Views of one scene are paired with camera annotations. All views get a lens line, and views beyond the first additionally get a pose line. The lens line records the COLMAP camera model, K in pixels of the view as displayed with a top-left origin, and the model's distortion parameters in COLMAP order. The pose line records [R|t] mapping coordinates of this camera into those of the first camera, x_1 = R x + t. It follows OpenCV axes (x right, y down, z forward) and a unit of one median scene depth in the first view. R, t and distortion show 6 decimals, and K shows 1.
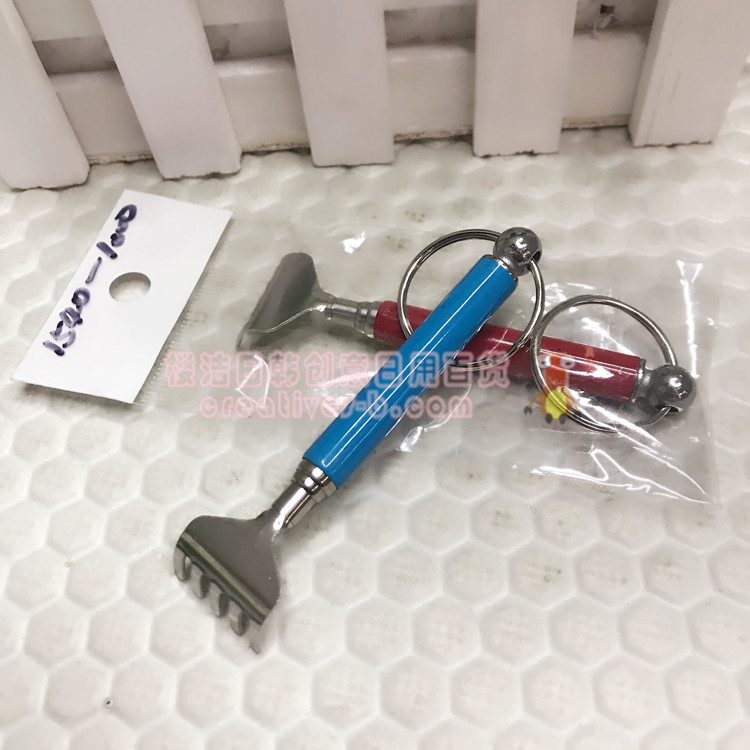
lens RADIAL K [[882.1, 0, 374.5], [0, 882.1, 360.5], [0, 0, 1]] dist [-0.017425, -0.042707]
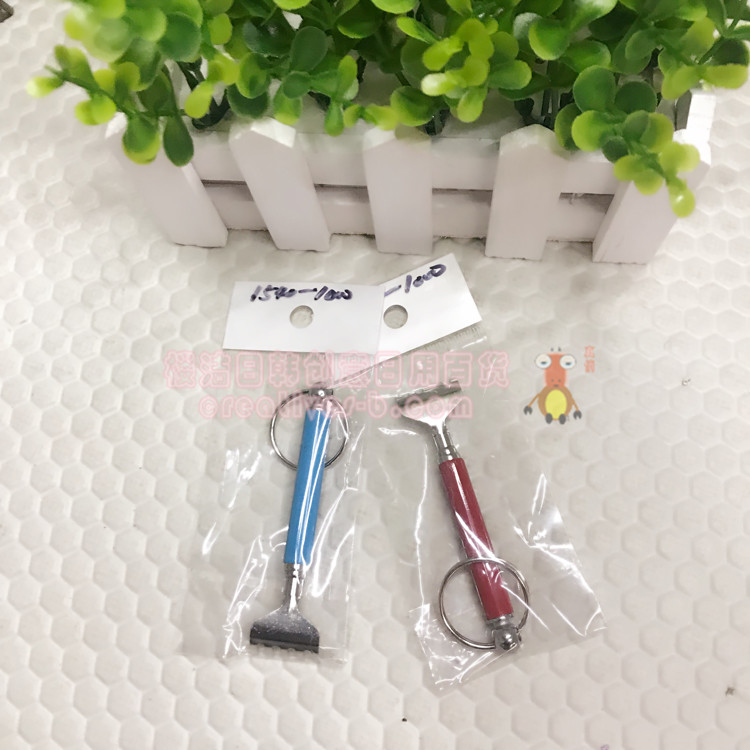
lens RADIAL K [[840.1, 0, 375.0], [0, 840.1, 375.0], [0, 0, 1]] dist [0.022078, -0.029943]
pose [[0.995189, 0.093840, -0.028170, -0.013764], [-0.080068, 0.944645, 0.318175, -0.483377], [0.056468, -0.314388, 0.947613, -0.431546]]
